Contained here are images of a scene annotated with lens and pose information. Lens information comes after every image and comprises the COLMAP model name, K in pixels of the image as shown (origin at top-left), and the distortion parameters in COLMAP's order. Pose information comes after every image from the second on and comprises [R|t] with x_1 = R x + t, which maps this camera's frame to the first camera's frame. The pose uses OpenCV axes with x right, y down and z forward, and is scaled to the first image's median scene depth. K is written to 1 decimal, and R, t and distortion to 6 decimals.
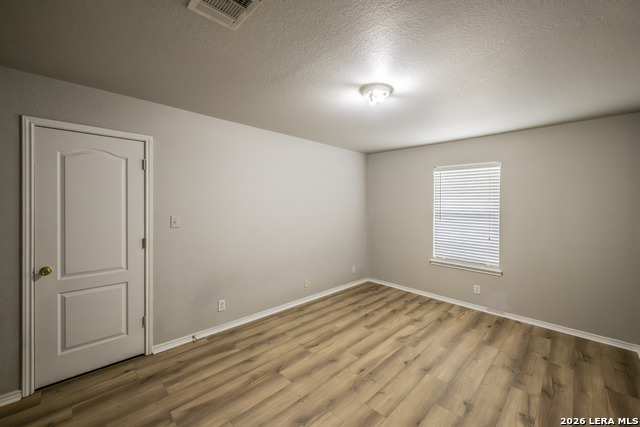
lens RADIAL K [[256.2, 0, 319.8], [0, 256.2, 210.6], [0, 0, 1]] dist [0.002977, 0.000376]
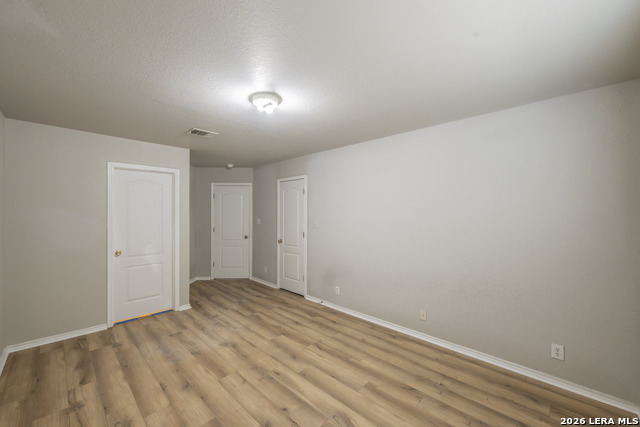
lens RADIAL K [[256.2, 0, 323.6], [0, 256.2, 218.9], [0, 0, 1]] dist [0.002977, 0.000376]
pose [[0.033535, 0.011682, -0.999369, 1.074914], [-0.024039, 0.999652, 0.010879, -0.007736], [0.999148, 0.023659, 0.033804, 1.028880]]
